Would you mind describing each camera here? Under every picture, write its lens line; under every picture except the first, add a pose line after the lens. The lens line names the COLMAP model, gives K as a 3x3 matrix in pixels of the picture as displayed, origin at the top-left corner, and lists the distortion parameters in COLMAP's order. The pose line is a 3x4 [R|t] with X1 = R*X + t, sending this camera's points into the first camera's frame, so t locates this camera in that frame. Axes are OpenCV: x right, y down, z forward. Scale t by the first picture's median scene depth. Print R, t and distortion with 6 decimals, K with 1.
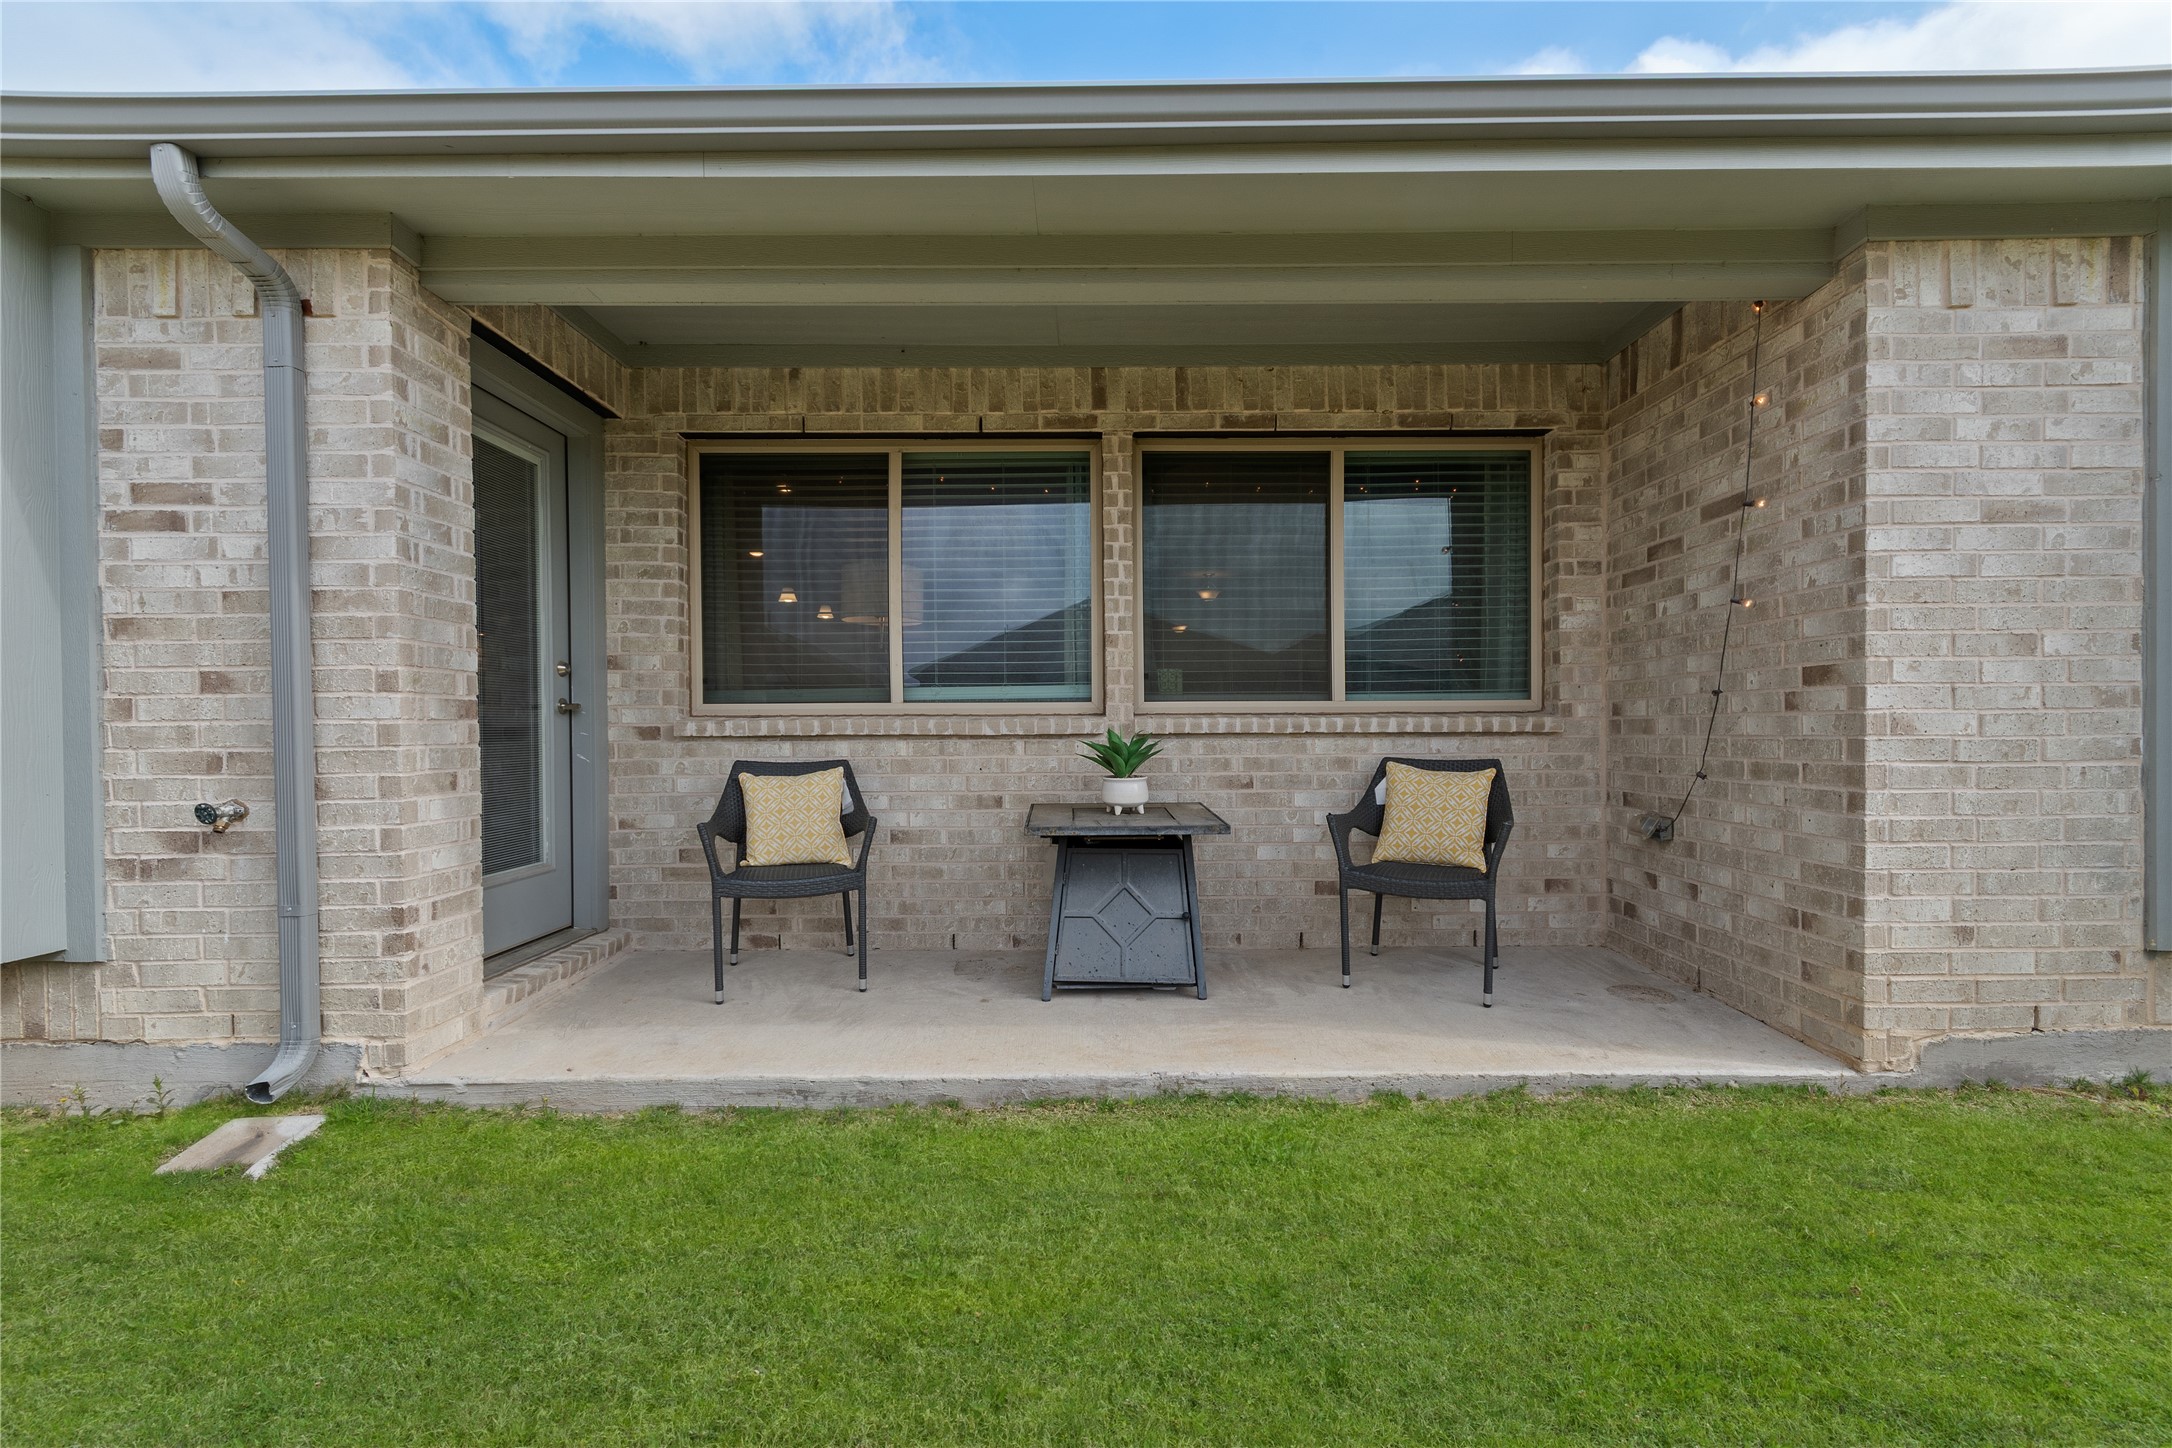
lens RADIAL K [[952.8, 0, 1083.4], [0, 952.8, 738.0], [0, 0, 1]] dist [0.003390, 0.000396]
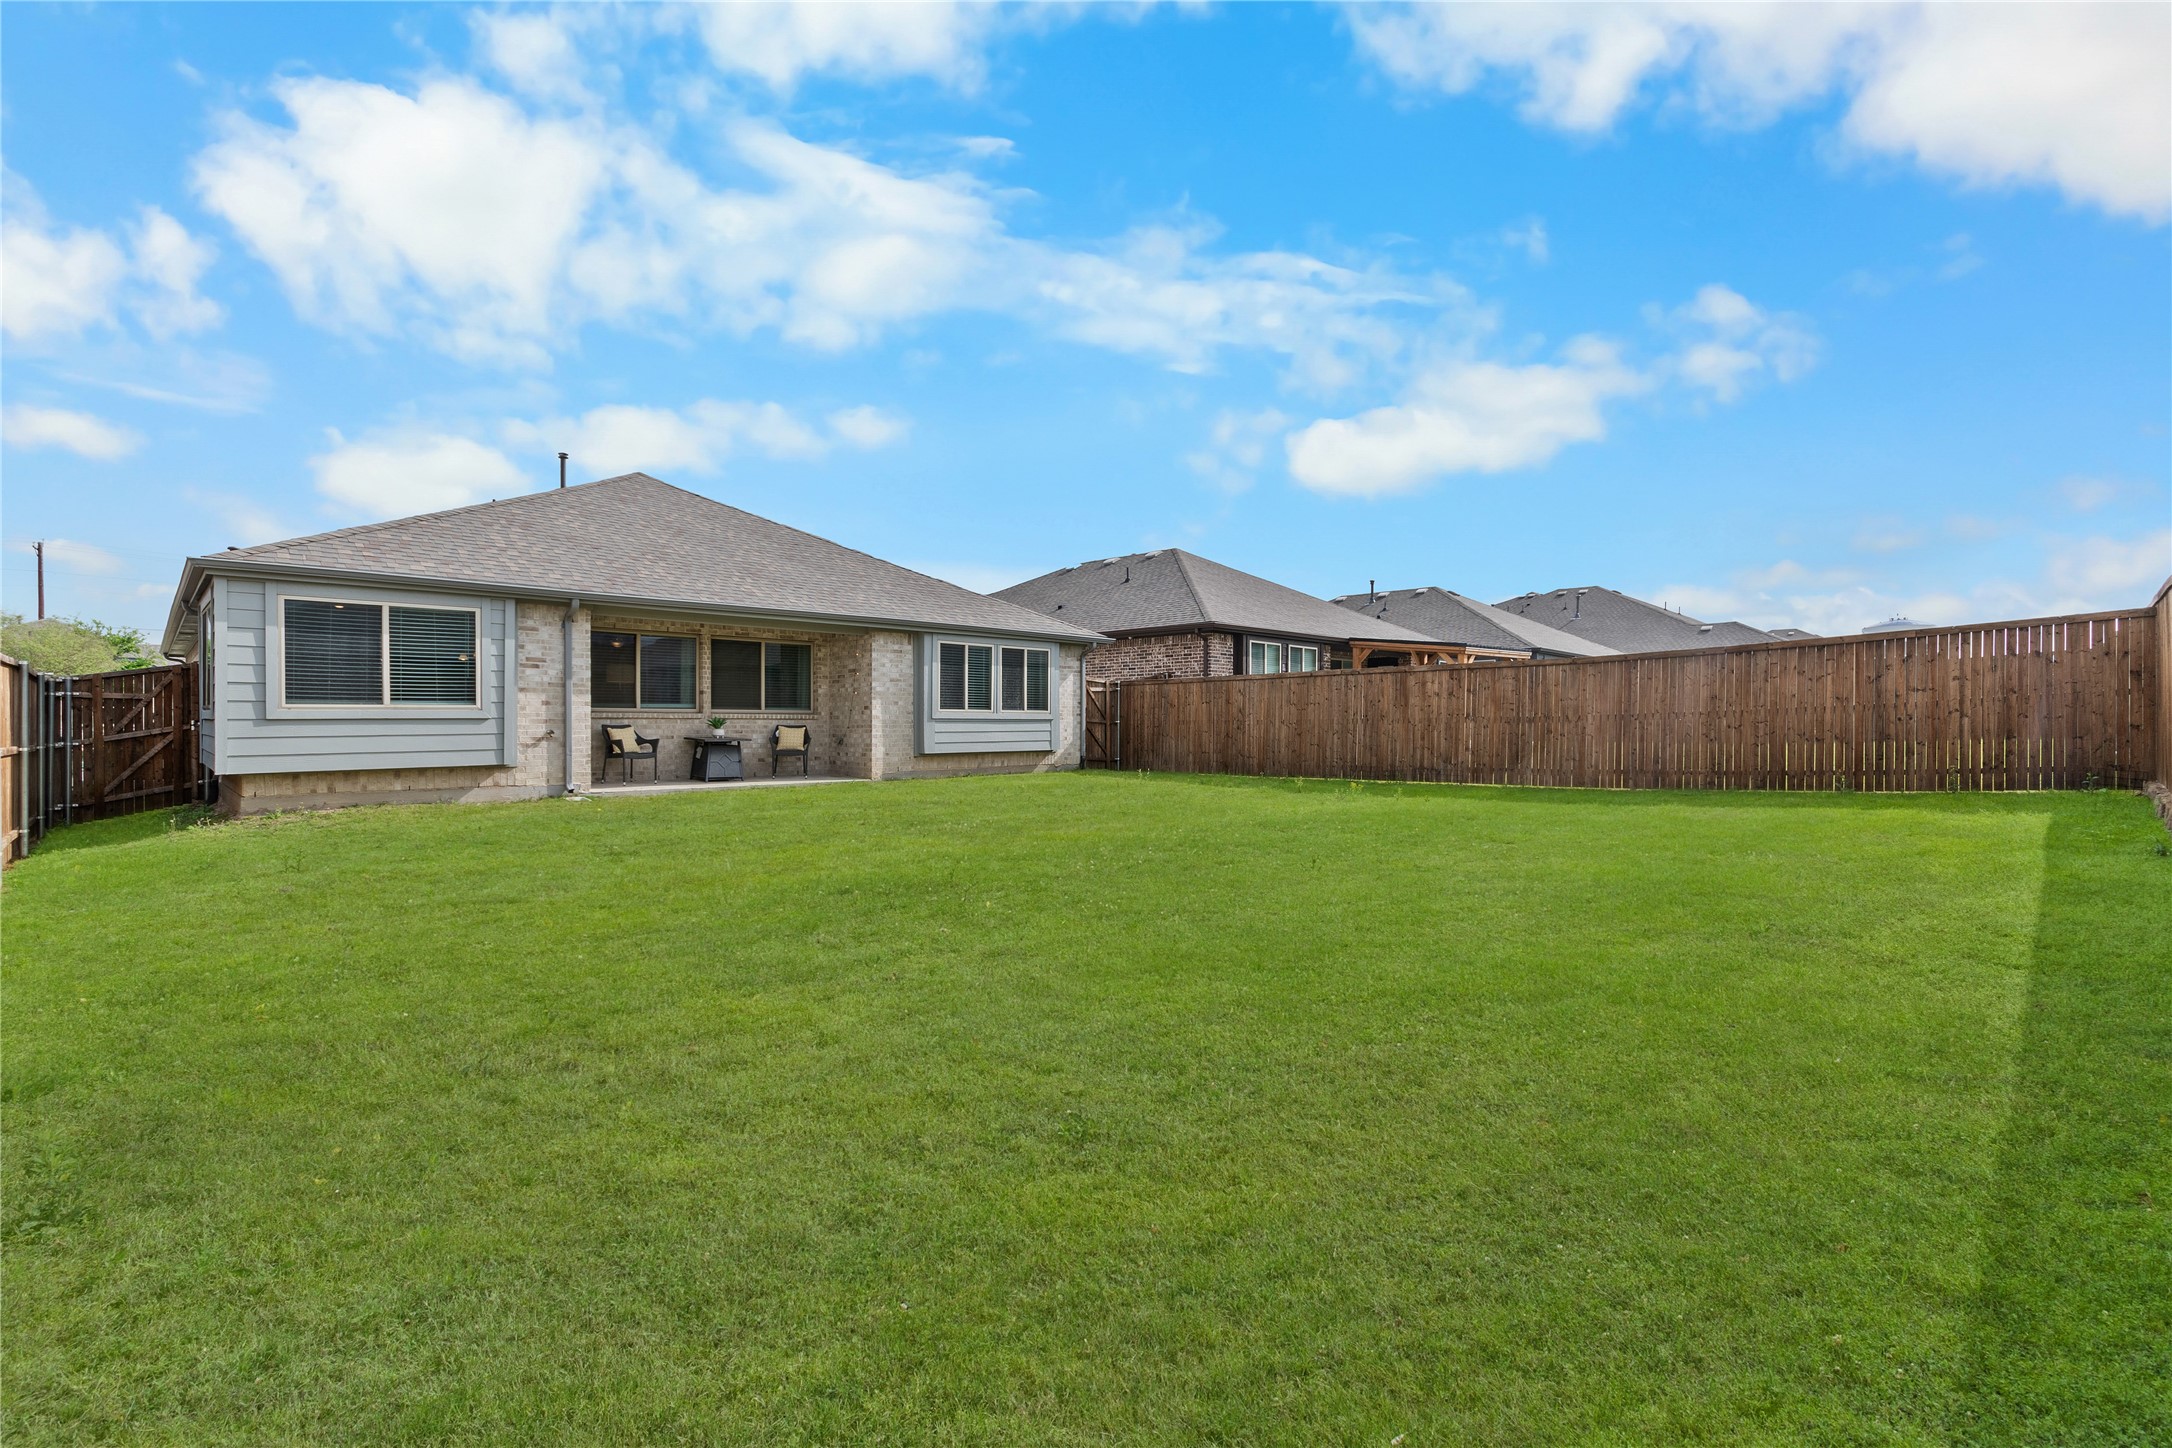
lens RADIAL K [[952.8, 0, 1083.4], [0, 952.8, 738.0], [0, 0, 1]] dist [0.003390, 0.000396]
pose [[0.712696, -0.002688, 0.701468, -2.191314], [-0.001790, 0.999982, 0.005651, 0.072771], [-0.701471, -0.005283, 0.712679, -3.809127]]
